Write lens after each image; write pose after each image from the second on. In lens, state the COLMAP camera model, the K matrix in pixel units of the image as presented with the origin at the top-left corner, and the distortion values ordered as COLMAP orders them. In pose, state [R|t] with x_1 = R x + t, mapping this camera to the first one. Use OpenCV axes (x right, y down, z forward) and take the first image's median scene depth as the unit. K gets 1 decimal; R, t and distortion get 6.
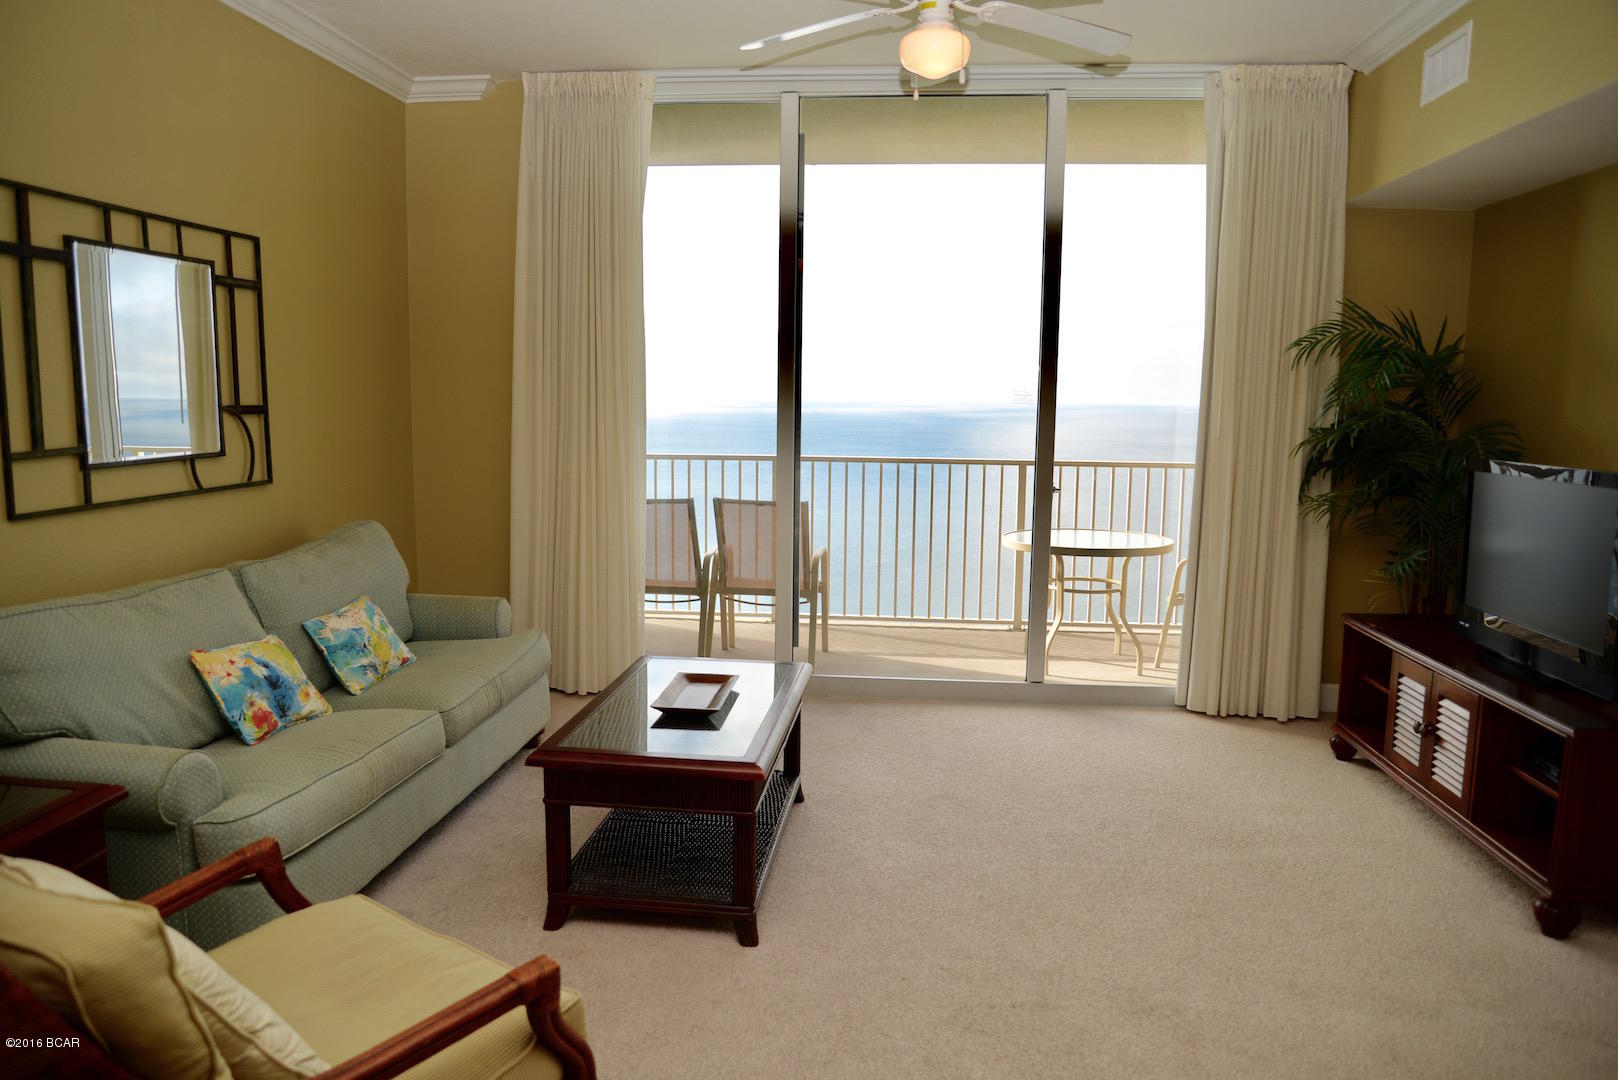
lens RADIAL K [[1125.4, 0, 803.6], [0, 1125.4, 548.9], [0, 0, 1]] dist [-0.084207, 0.040699]
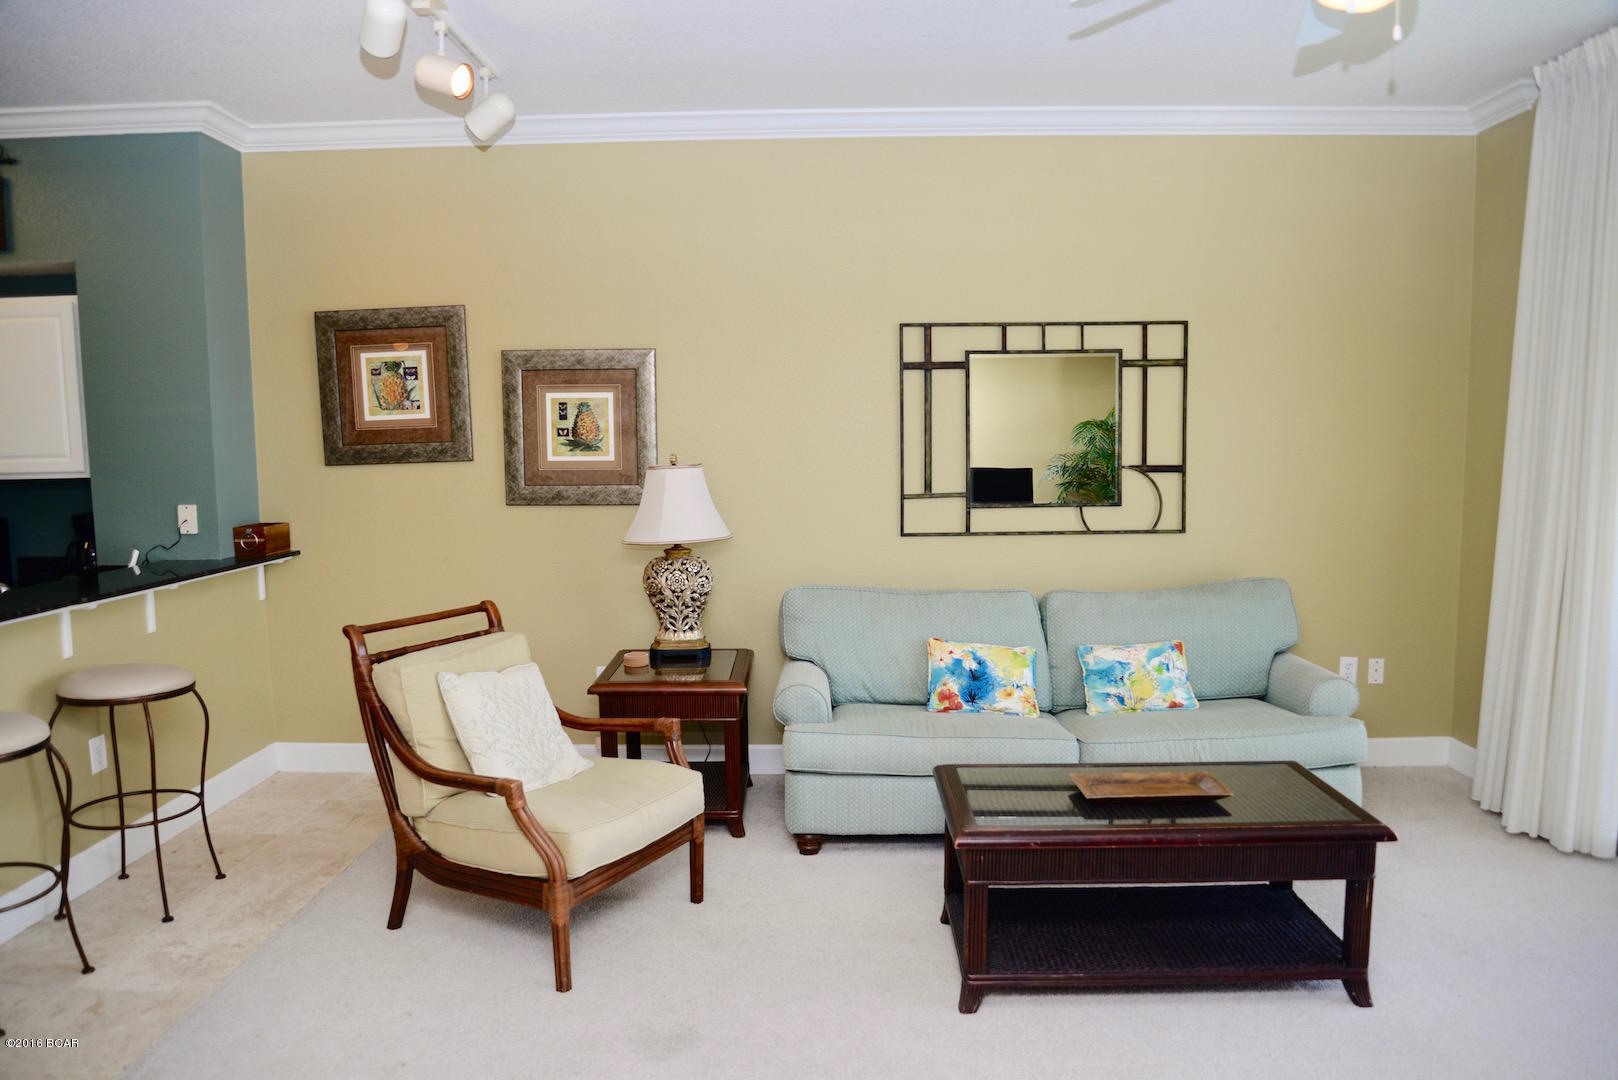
lens RADIAL K [[1125.4, 0, 803.6], [0, 1125.4, 548.9], [0, 0, 1]] dist [-0.084207, 0.040699]
pose [[0.088730, 0.085204, -0.992405, 0.762592], [-0.124678, 0.989449, 0.073803, -0.095454], [0.988222, 0.117183, 0.098417, 0.600911]]
